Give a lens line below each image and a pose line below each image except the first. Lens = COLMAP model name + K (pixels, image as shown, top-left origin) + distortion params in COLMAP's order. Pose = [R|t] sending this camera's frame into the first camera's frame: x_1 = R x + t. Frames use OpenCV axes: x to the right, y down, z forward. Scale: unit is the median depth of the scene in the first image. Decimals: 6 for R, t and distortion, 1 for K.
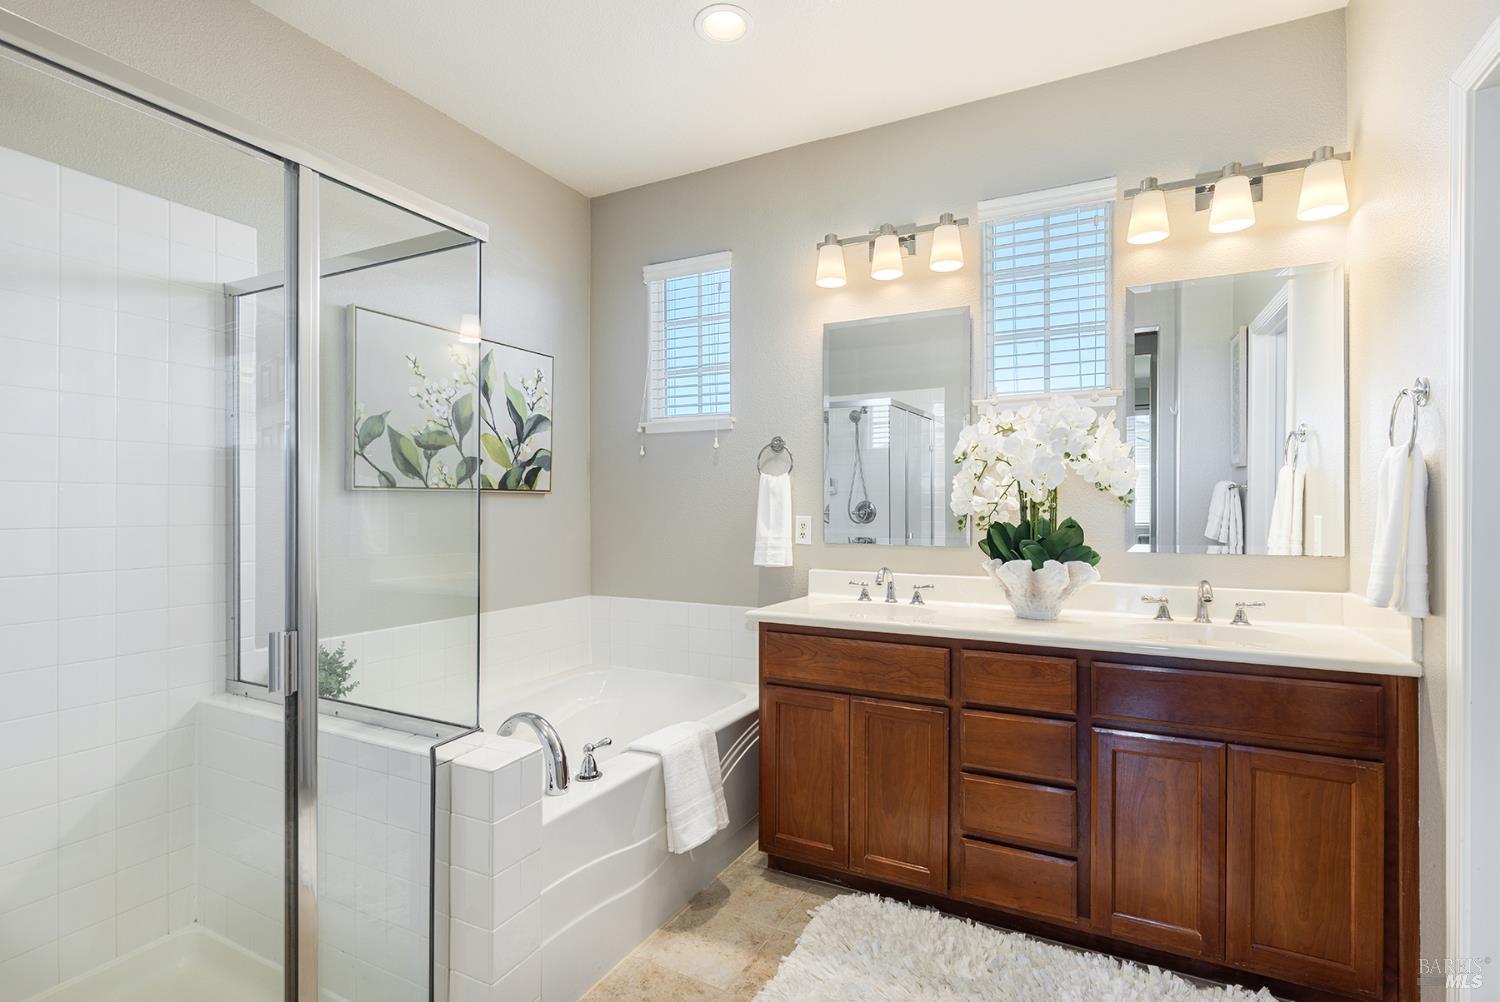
lens RADIAL K [[732.7, 0, 751.5], [0, 732.7, 506.9], [0, 0, 1]] dist [0.000098, -0.000064]
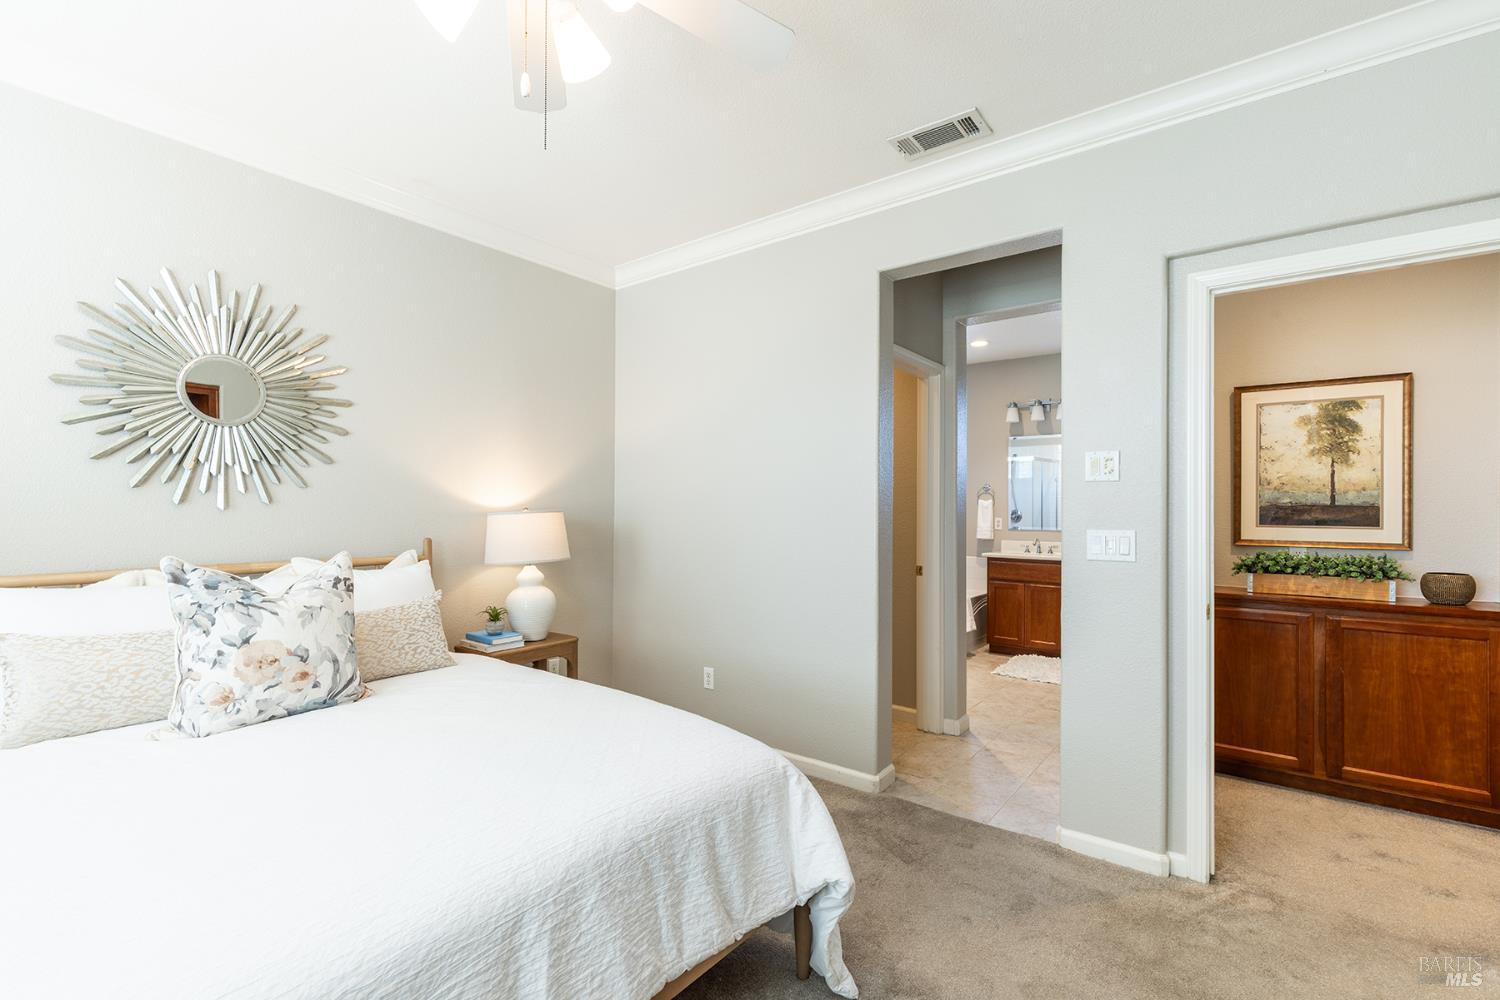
lens RADIAL K [[677.7, 0, 747.3], [0, 677.7, 503.7], [0, 0, 1]] dist [0.008624, -0.000023]
pose [[0.982141, -0.003010, -0.188122, -0.333809], [0.000905, 0.999936, -0.011270, -0.009401], [0.188144, 0.010899, 0.982081, -1.393003]]
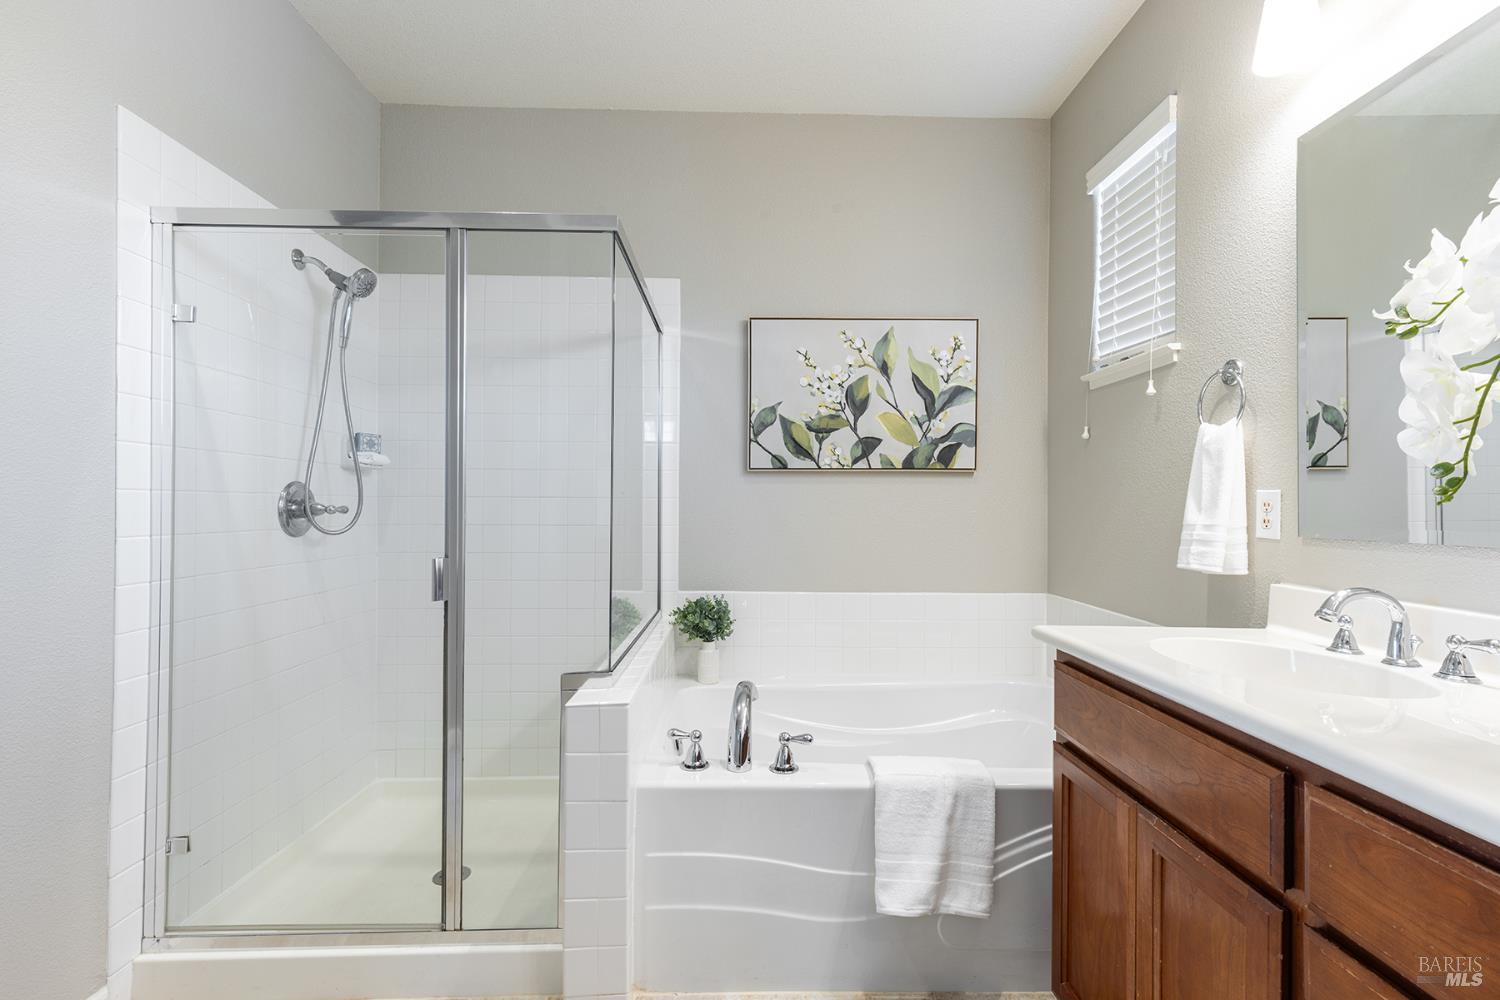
lens RADIAL K [[677.7, 0, 747.3], [0, 677.7, 503.7], [0, 0, 1]] dist [0.008624, -0.000023]
pose [[0.467519, -0.001548, -0.883982, 0.375762], [-0.006785, 0.999963, -0.005340, 0.030760], [0.883957, 0.008494, 0.467491, 0.414434]]
